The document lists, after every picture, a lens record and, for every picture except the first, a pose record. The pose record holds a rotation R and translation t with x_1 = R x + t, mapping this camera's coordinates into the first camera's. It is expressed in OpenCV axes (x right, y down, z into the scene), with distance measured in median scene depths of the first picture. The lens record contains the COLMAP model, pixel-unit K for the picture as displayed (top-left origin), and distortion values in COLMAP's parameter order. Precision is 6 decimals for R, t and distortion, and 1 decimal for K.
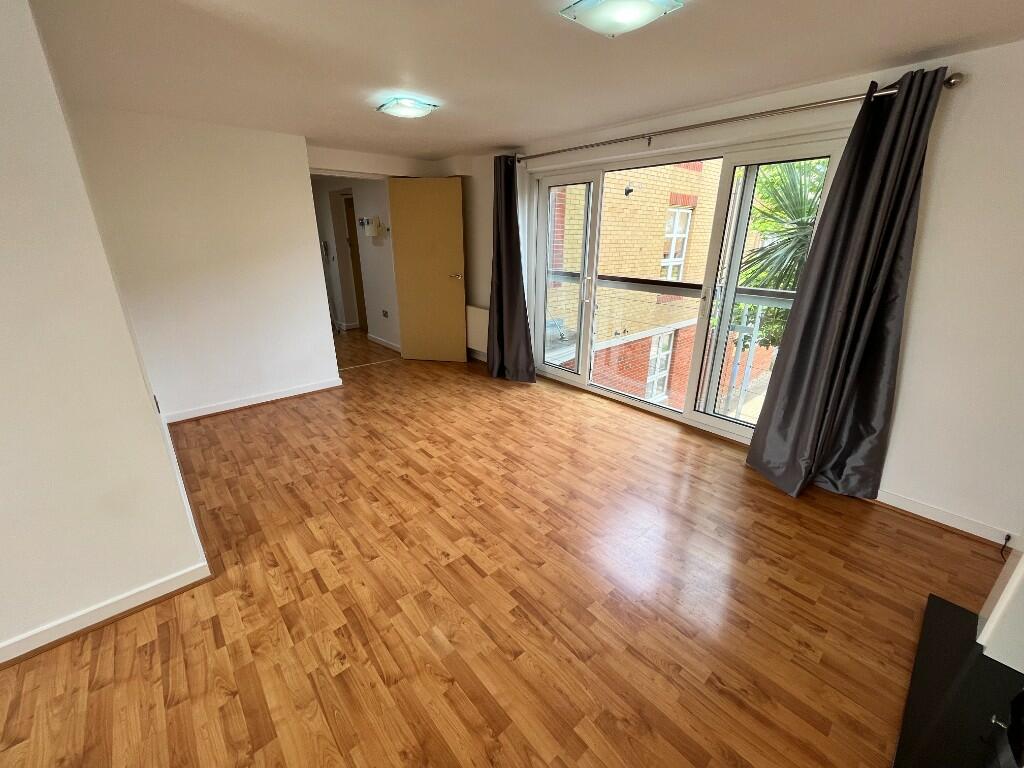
lens RADIAL K [[413.5, 0, 510.3], [0, 413.5, 385.7], [0, 0, 1]] dist [-0.001137, -0.001030]
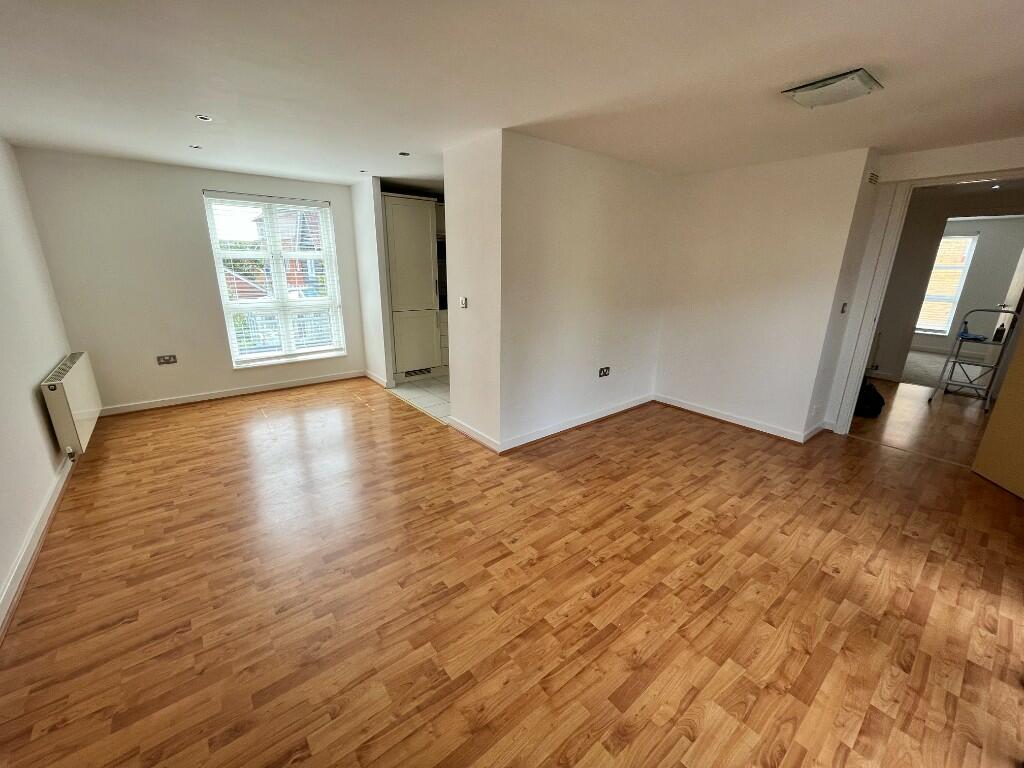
lens RADIAL K [[413.5, 0, 517.7], [0, 413.5, 385.2], [0, 0, 1]] dist [-0.001137, -0.001030]
pose [[-0.038179, 0.278443, -0.959694, 0.468646], [-0.354627, 0.894106, 0.273522, -0.161560], [0.934228, 0.350776, 0.064607, 0.468150]]
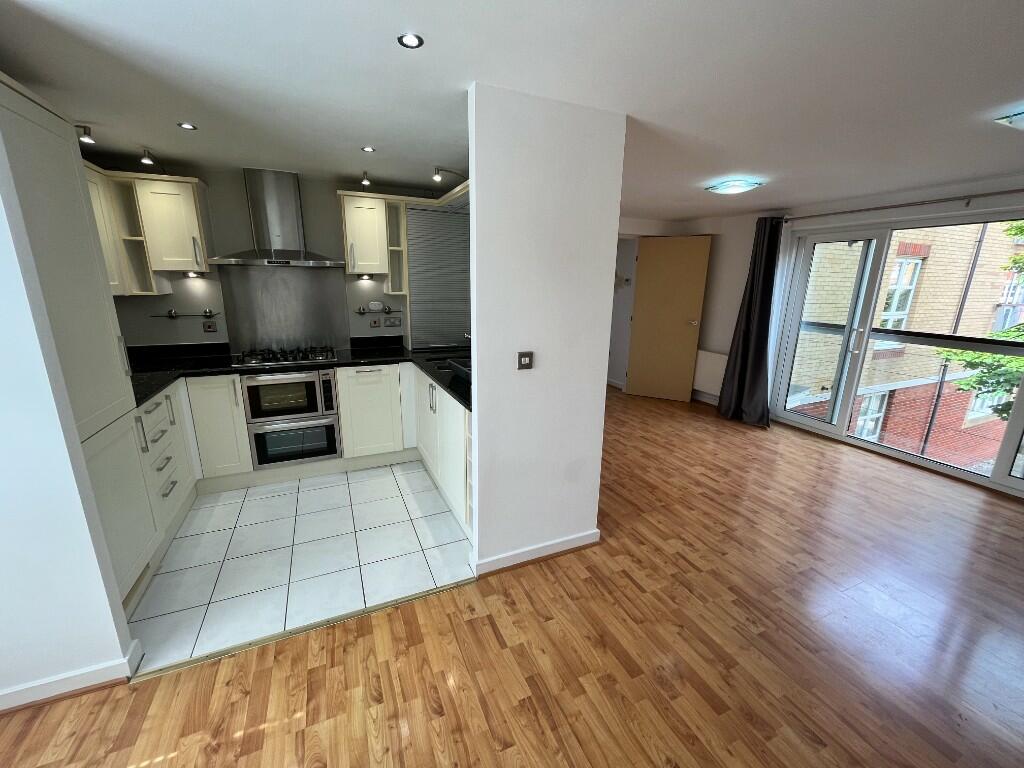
lens RADIAL K [[413.5, 0, 510.2], [0, 413.5, 382.7], [0, 0, 1]] dist [-0.001137, -0.001030]
pose [[0.952481, 0.080062, -0.293886, -0.354445], [-0.111947, 0.989325, -0.093300, 0.064802], [0.283279, 0.121766, 0.951276, -0.208755]]
